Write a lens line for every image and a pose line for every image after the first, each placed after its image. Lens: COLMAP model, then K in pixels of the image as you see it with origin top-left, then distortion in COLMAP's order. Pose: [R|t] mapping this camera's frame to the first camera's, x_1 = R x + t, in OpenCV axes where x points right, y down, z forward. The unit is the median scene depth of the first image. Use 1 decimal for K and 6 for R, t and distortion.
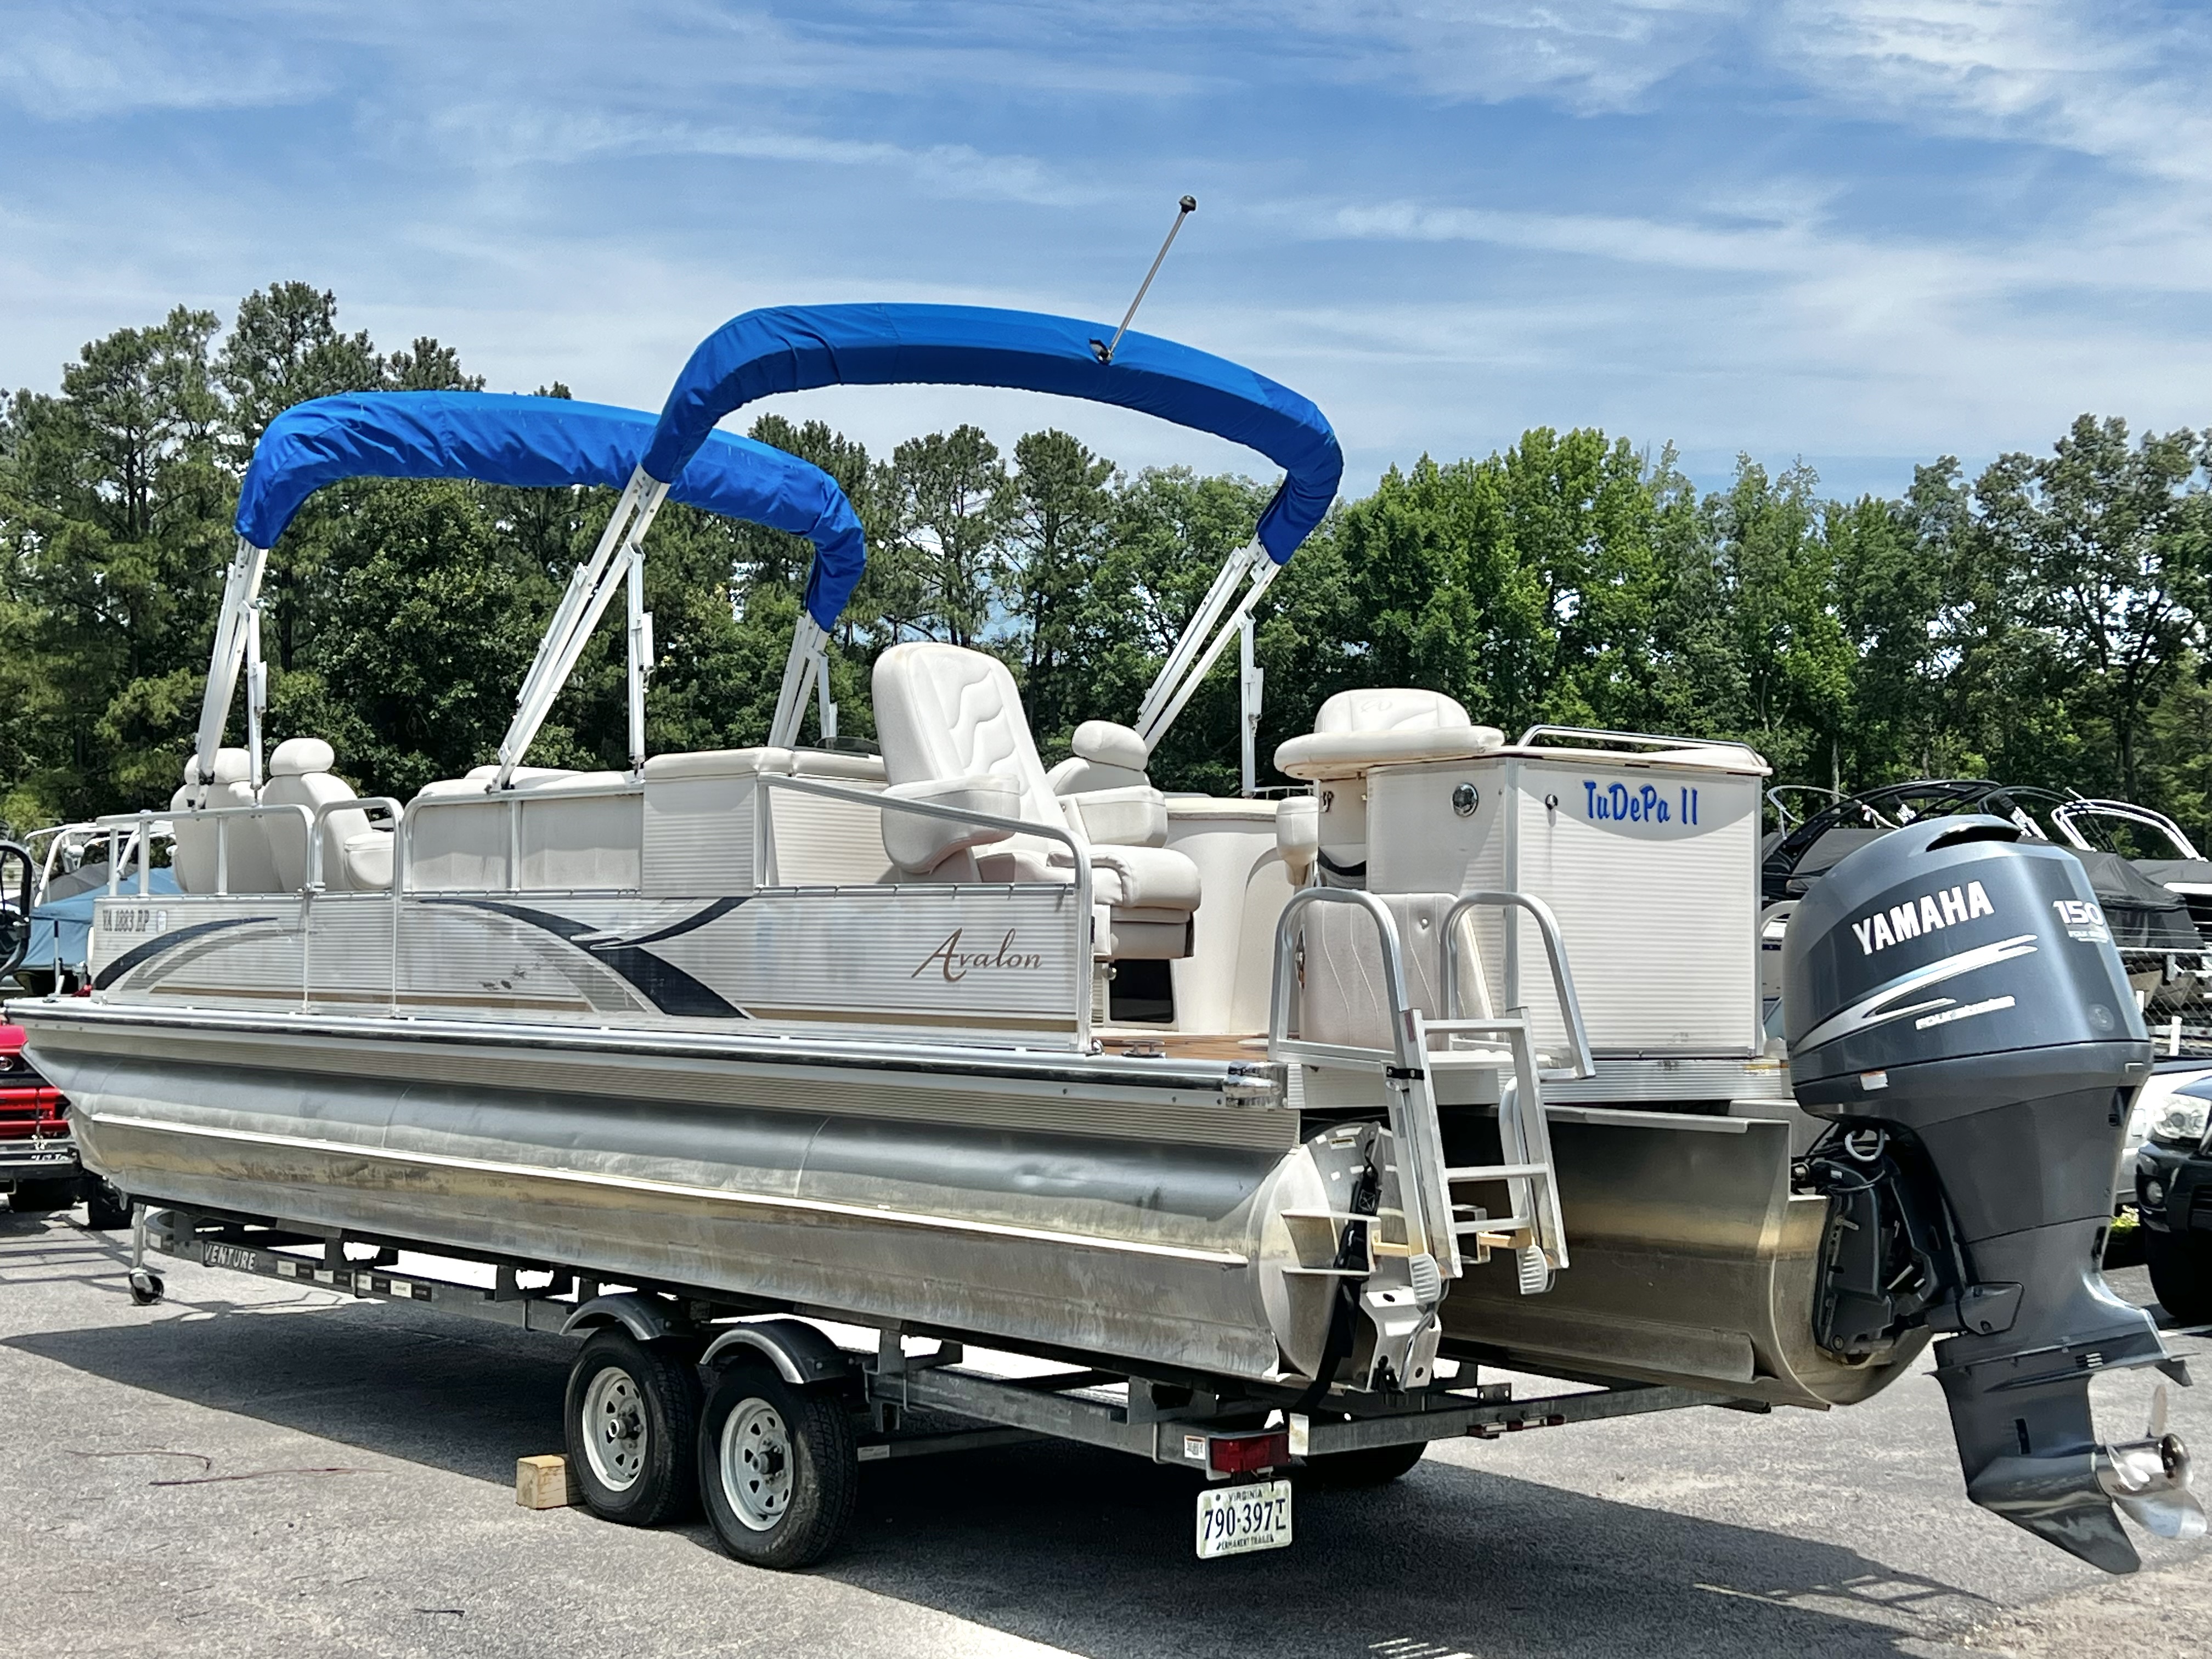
lens RADIAL K [[3044.8, 0, 1106.0], [0, 3044.8, 829.5], [0, 0, 1]] dist [0.138838, -0.101569]
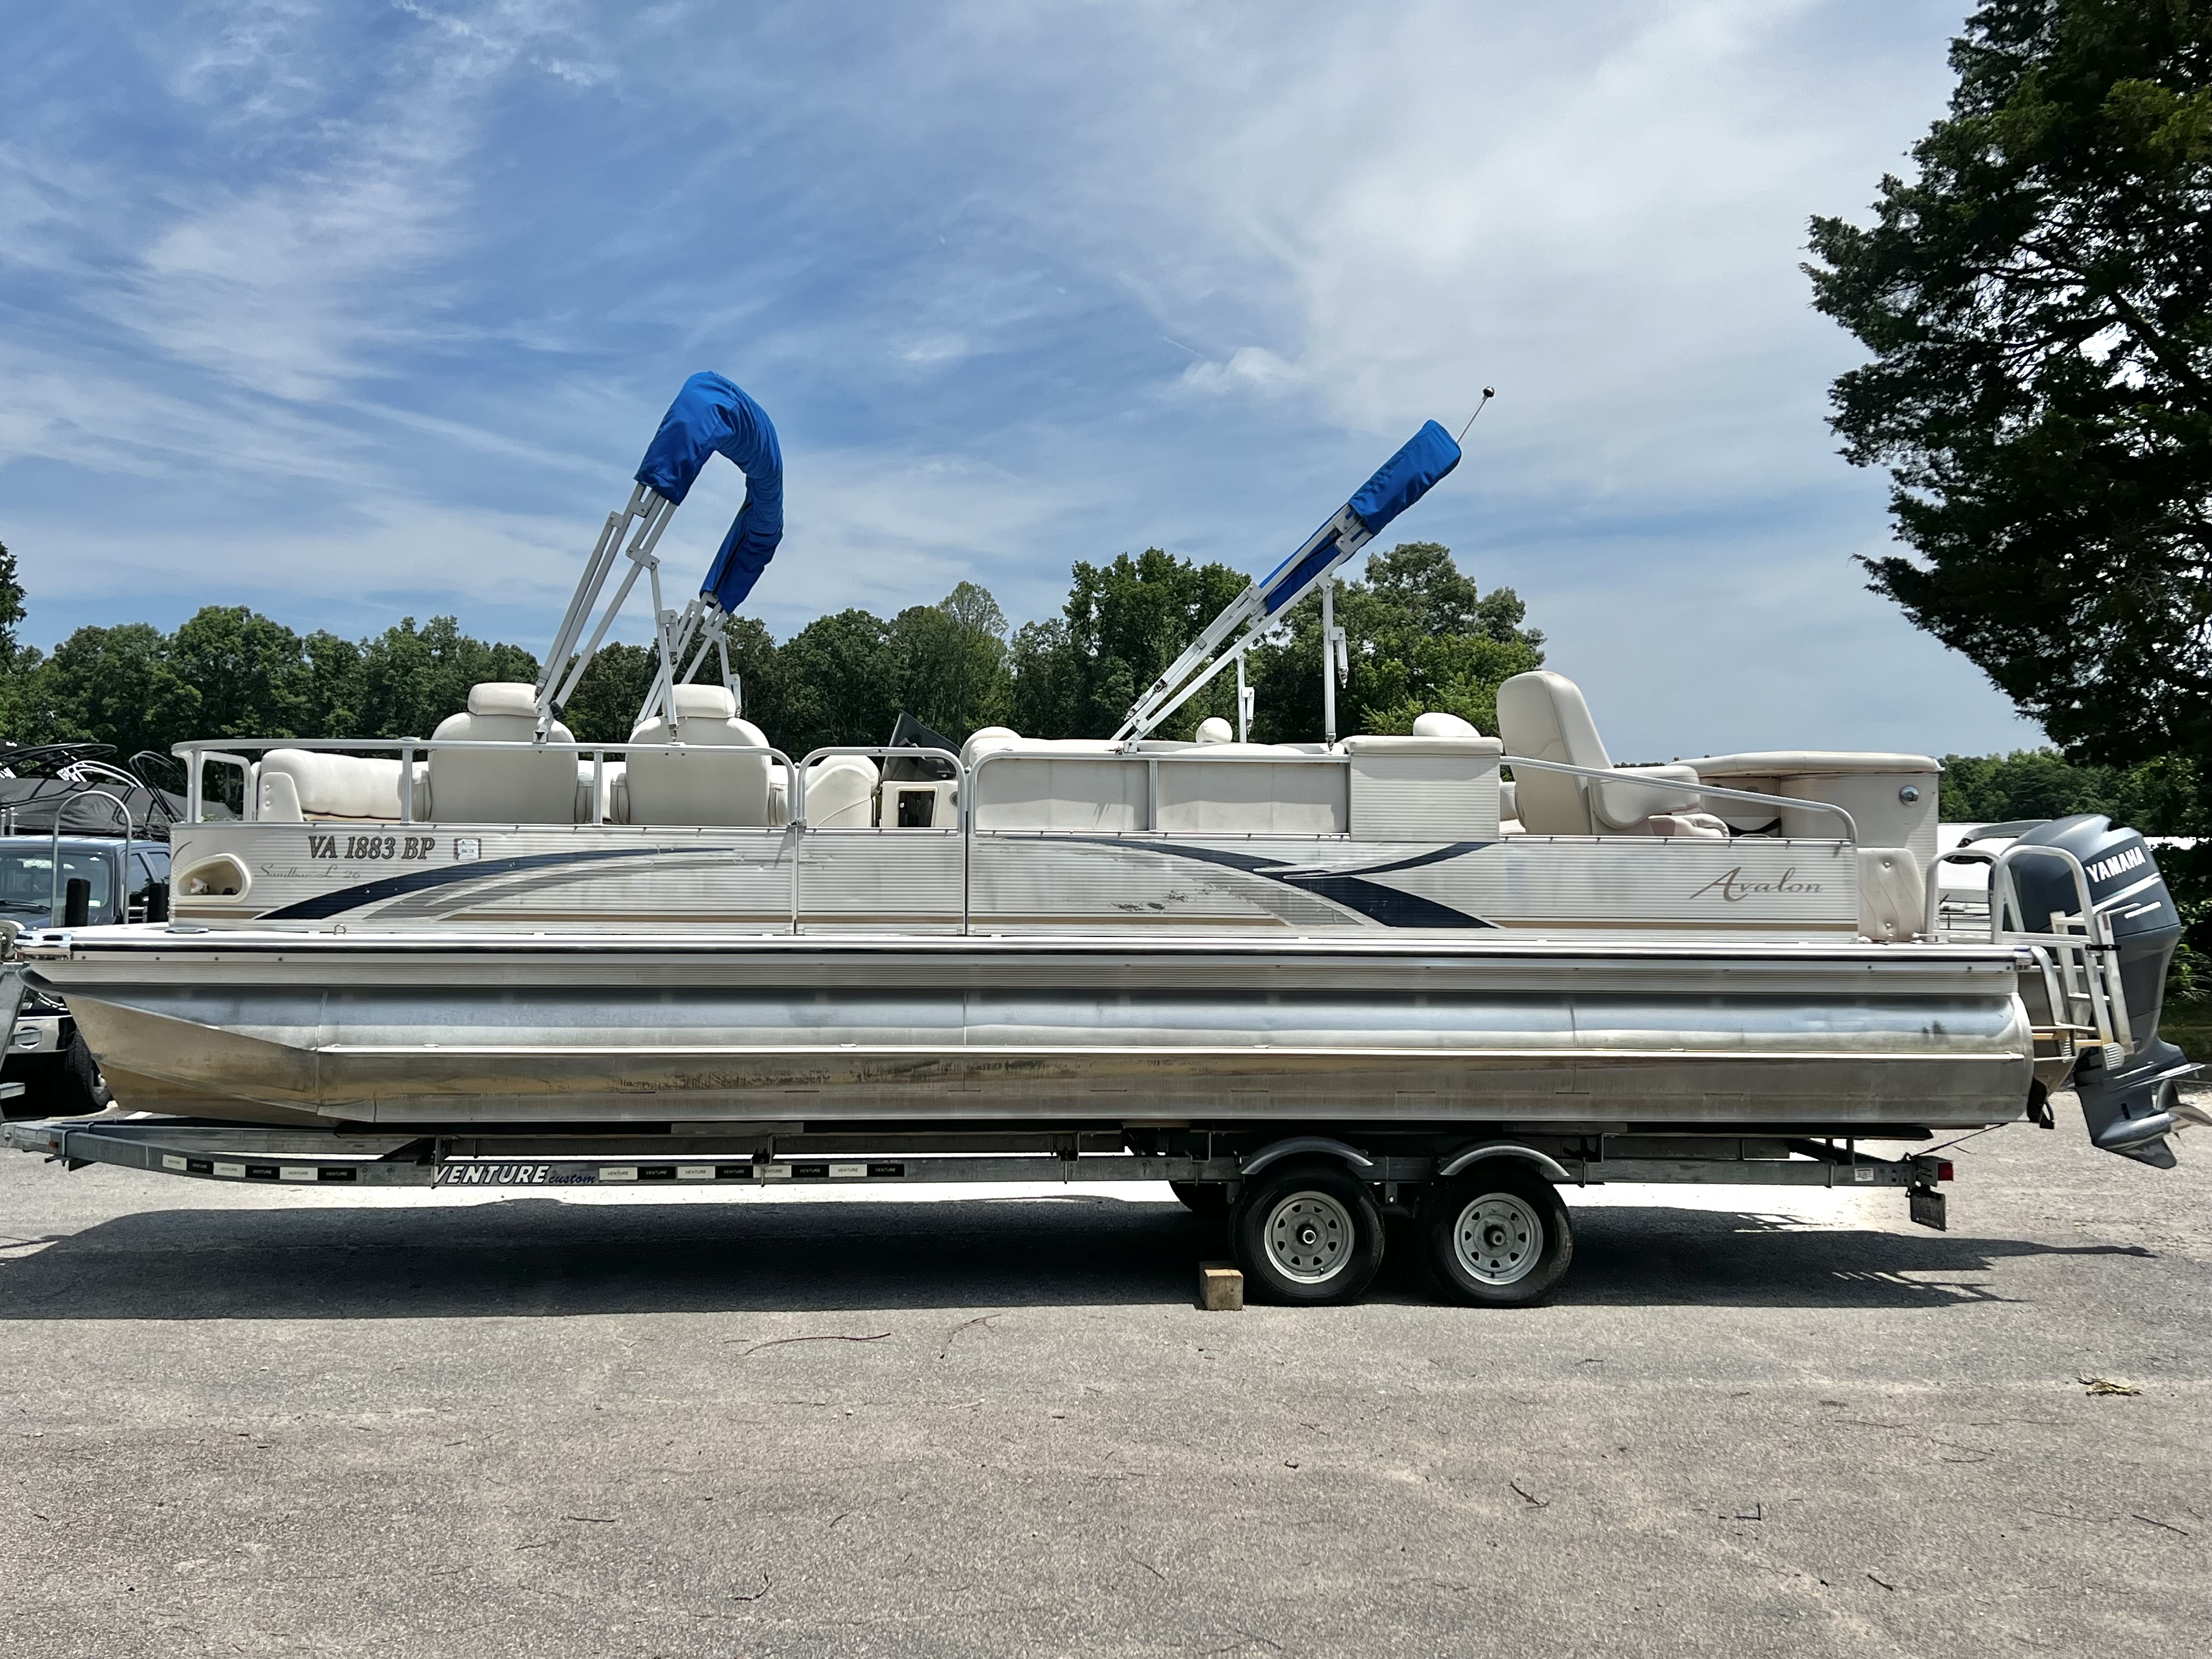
lens RADIAL K [[2066.4, 0, 1106.0], [0, 2066.4, 829.5], [0, 0, 1]] dist [0.216659, -0.487057]
pose [[0.584992, 0.016201, 0.810878, -0.930661], [-0.033933, 0.999414, 0.004513, 0.016409], [-0.810329, -0.030155, 0.585199, 0.534221]]
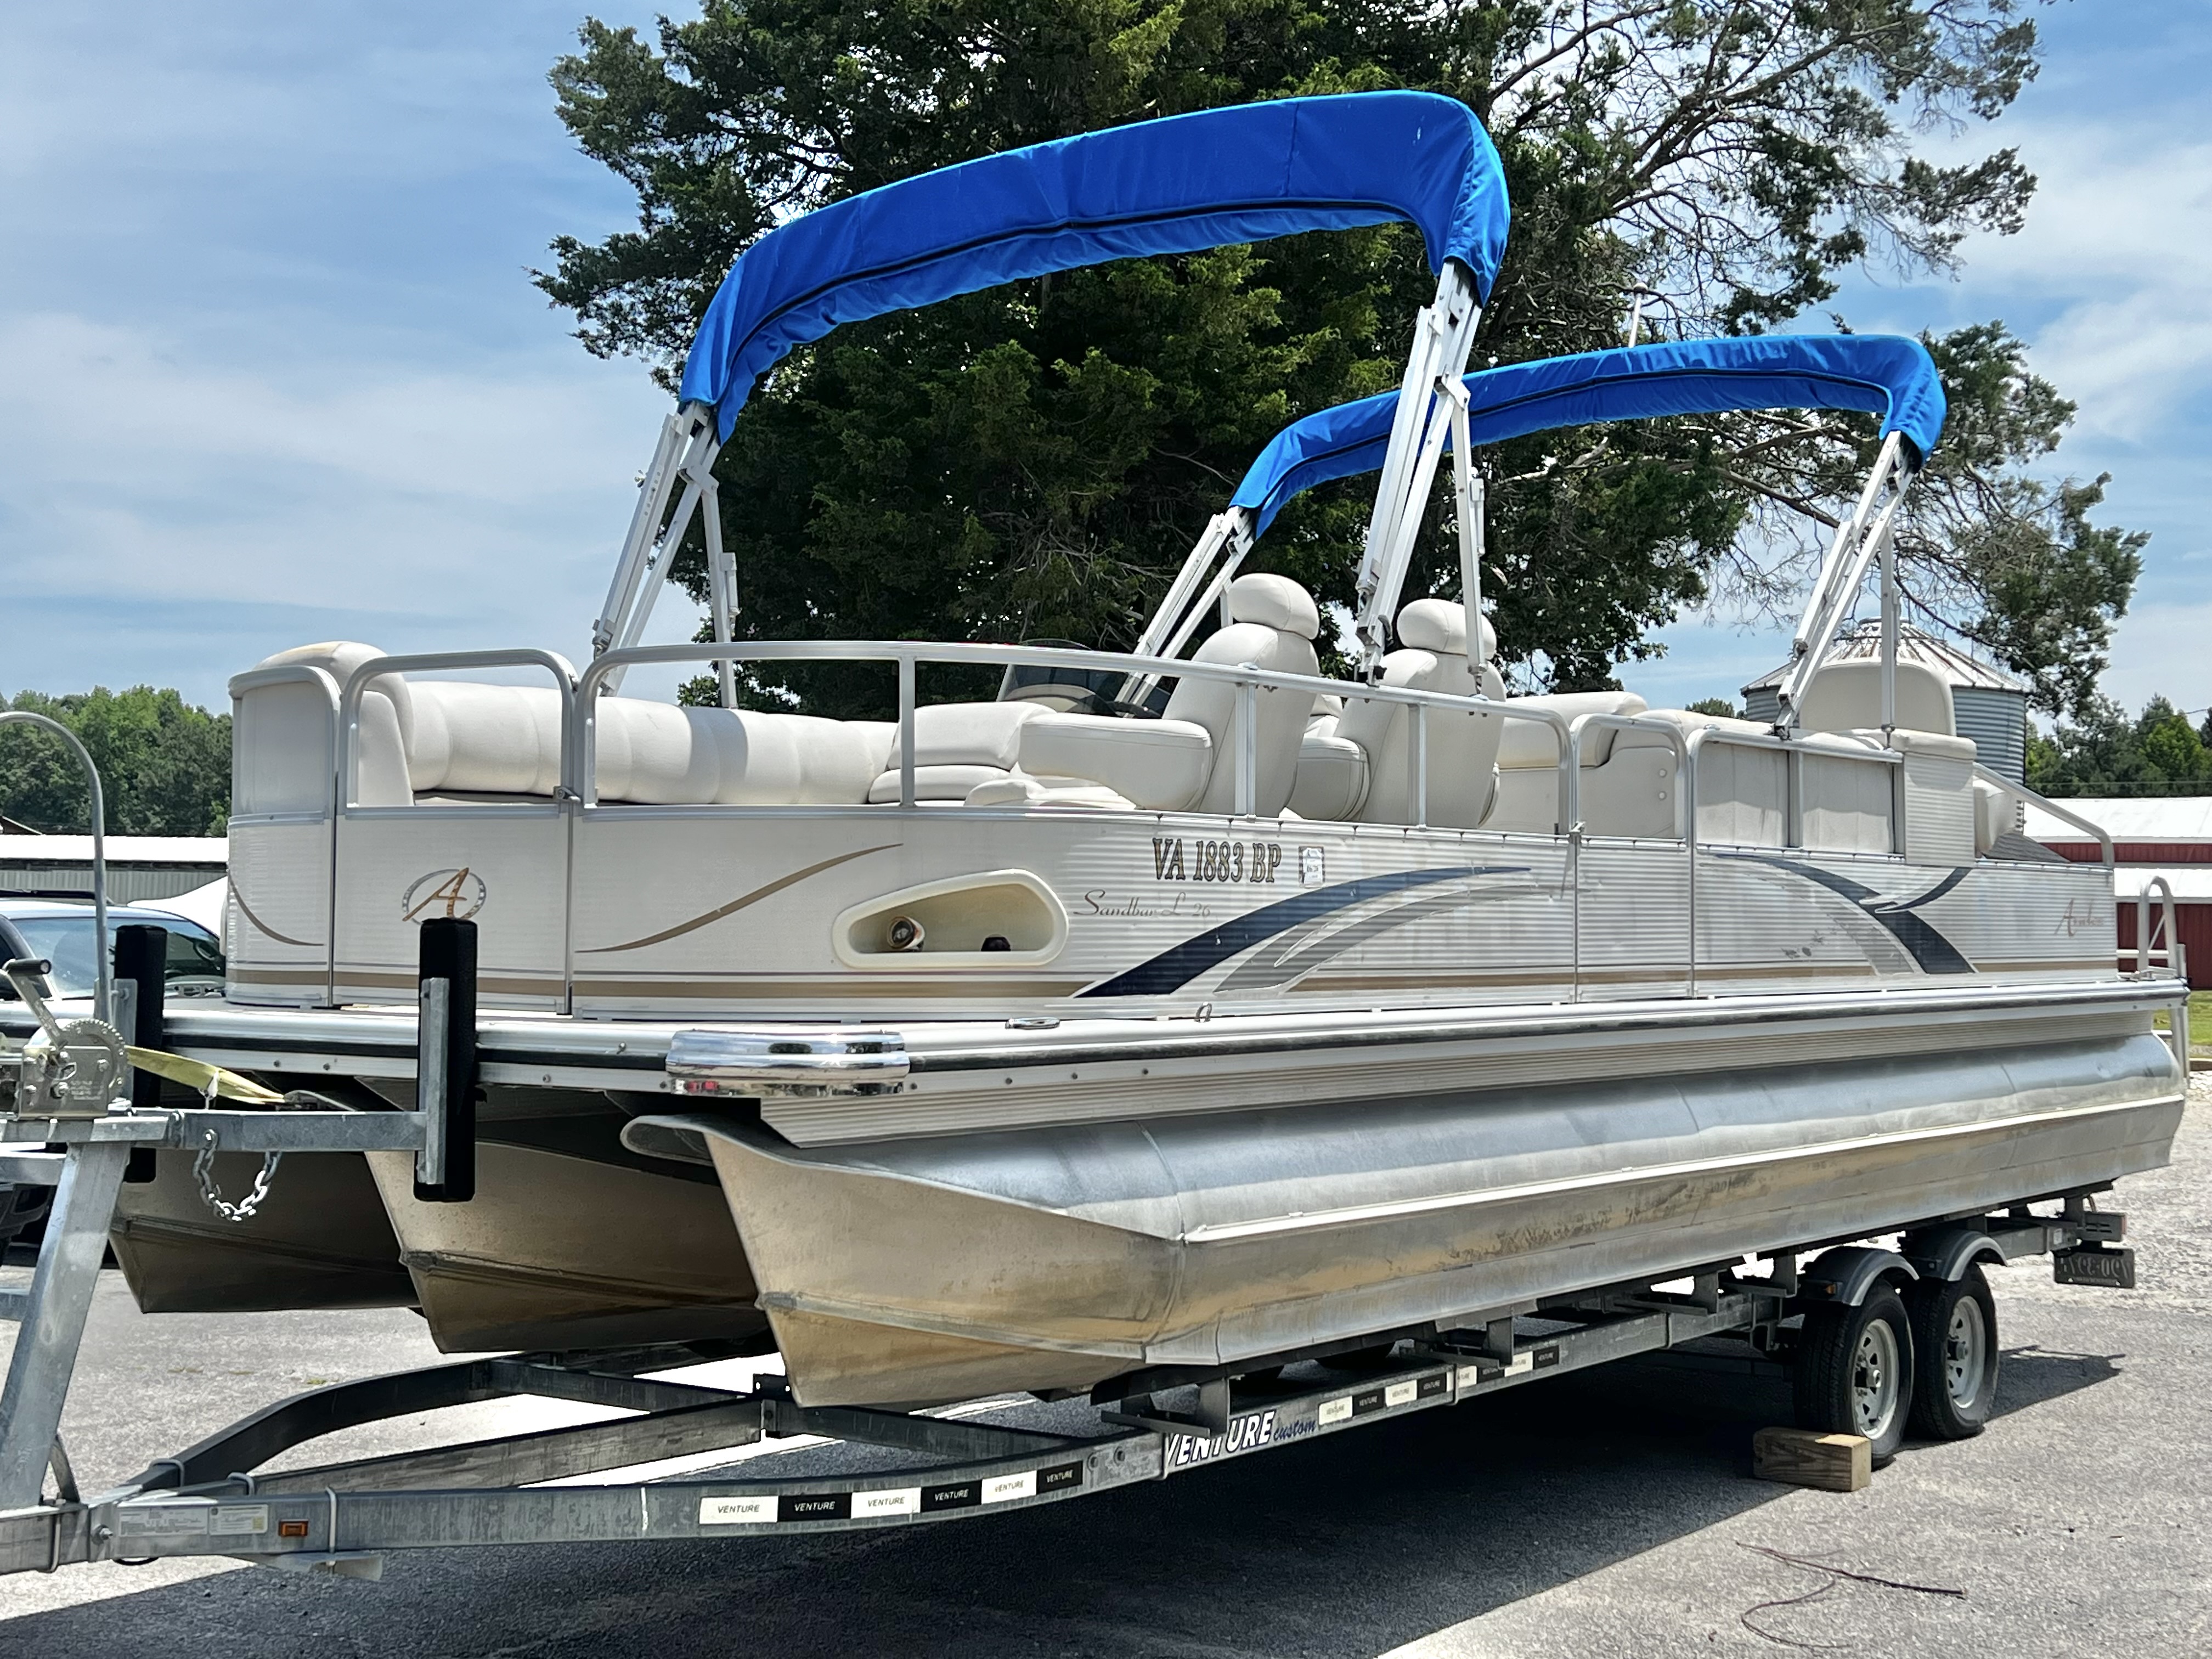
lens RADIAL K [[2890.4, 0, 1106.0], [0, 2890.4, 829.5], [0, 0, 1]] dist [0.120195, -0.019620]
pose [[-0.238801, 0.008193, 0.971034, -1.028134], [-0.055510, 0.998214, -0.022073, 0.046498], [-0.969481, -0.059173, -0.237920, 1.460941]]
